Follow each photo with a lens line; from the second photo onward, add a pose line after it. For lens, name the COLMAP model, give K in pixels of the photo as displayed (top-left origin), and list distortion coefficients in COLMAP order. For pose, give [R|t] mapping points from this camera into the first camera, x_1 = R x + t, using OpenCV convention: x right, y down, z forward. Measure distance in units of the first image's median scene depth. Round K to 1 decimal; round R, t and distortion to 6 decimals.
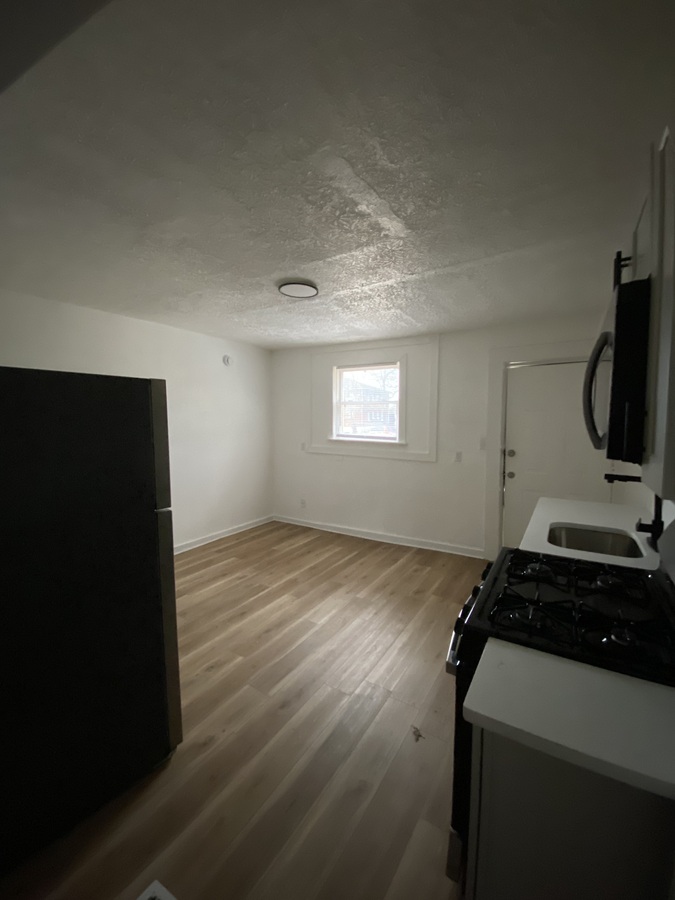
lens RADIAL K [[366.1, 0, 337.0], [0, 366.1, 440.1], [0, 0, 1]] dist [0.032027, -0.022077]
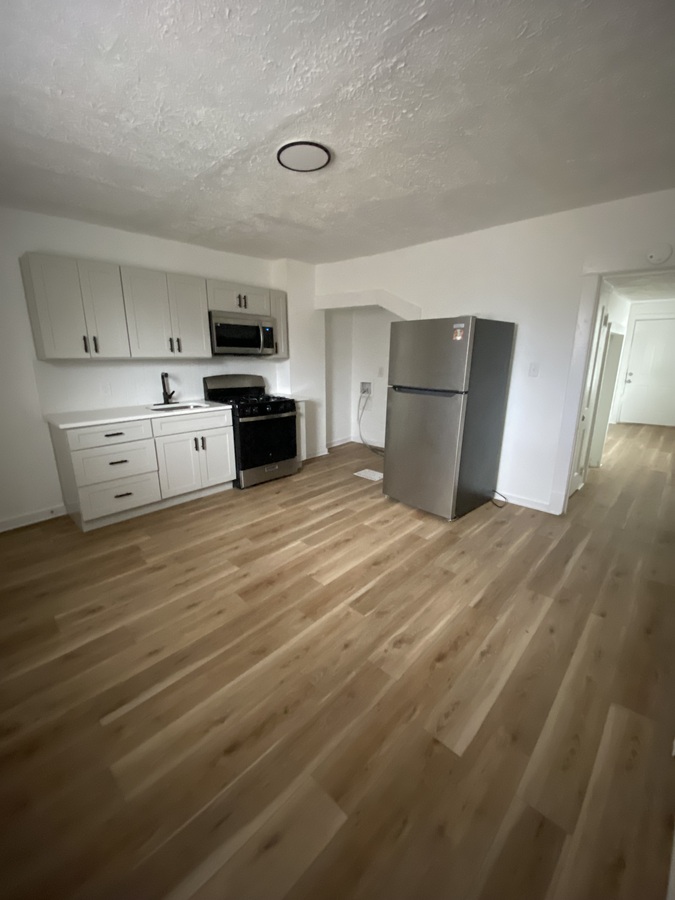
lens RADIAL K [[366.1, 0, 337.0], [0, 366.1, 440.1], [0, 0, 1]] dist [0.032027, -0.022077]
pose [[-0.983363, -0.039339, 0.177342, -0.250402], [0.010553, 0.962248, 0.271968, -0.048036], [-0.181346, 0.269315, -0.945824, 1.439177]]
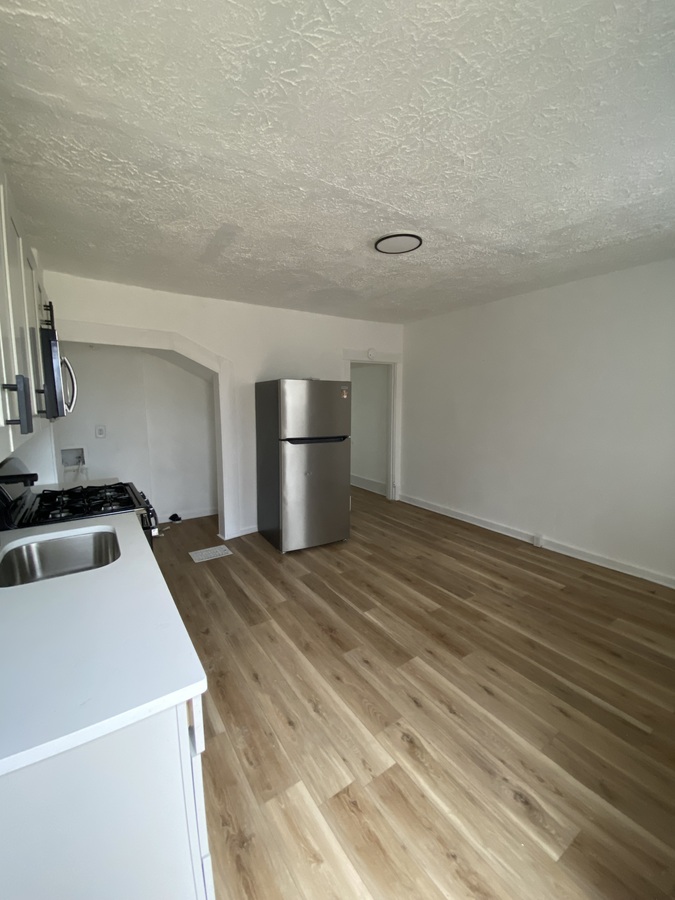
lens RADIAL K [[362.9, 0, 336.5], [0, 362.9, 447.0], [0, 0, 1]] dist [0.029253, -0.021226]
pose [[-0.396503, 0.135322, -0.908005, 0.606571], [-0.034710, 0.986159, 0.162126, -0.066507], [0.917377, 0.095800, -0.386318, 0.958948]]
